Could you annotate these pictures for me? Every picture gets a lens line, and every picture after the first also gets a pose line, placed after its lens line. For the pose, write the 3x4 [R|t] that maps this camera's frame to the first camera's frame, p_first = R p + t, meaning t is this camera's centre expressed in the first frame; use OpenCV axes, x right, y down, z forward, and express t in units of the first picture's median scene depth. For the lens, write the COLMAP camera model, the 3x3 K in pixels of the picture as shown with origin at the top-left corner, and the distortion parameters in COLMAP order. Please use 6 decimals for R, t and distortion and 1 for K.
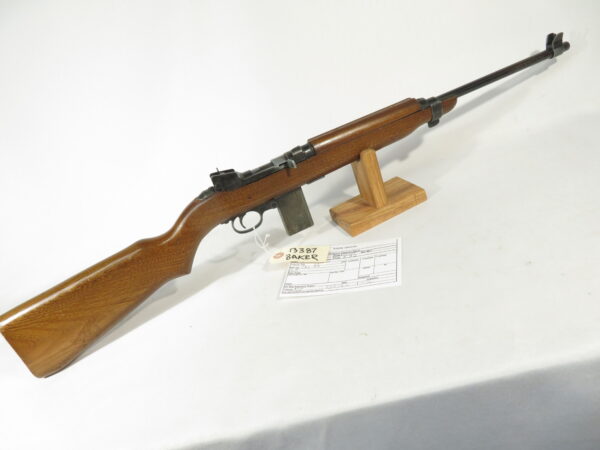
lens RADIAL K [[421.6, 0, 310.8], [0, 421.6, 234.3], [0, 0, 1]] dist [0.005340, -0.007546]
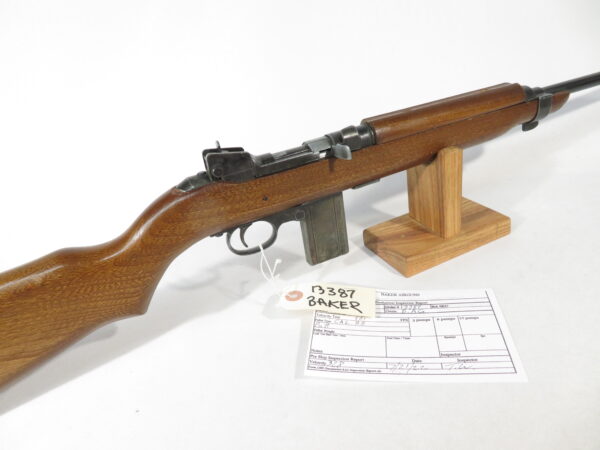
lens RADIAL K [[421.6, 0, 306.3], [0, 421.6, 235.0], [0, 0, 1]] dist [0.005340, -0.007546]
pose [[0.986173, 0.115569, 0.118775, -0.148688], [-0.112932, 0.993187, -0.028725, -0.024343], [-0.121286, 0.014915, 0.992506, 0.390266]]
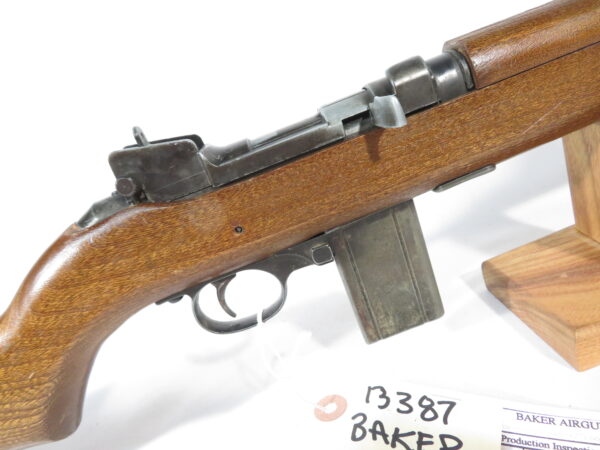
lens RADIAL K [[421.6, 0, 305.8], [0, 421.6, 227.3], [0, 0, 1]] dist [0.005340, -0.007546]
pose [[0.973519, 0.053928, -0.222153, -0.031117], [-0.062667, 0.997506, -0.032470, -0.079160], [0.219848, 0.045531, 0.974471, 0.700241]]
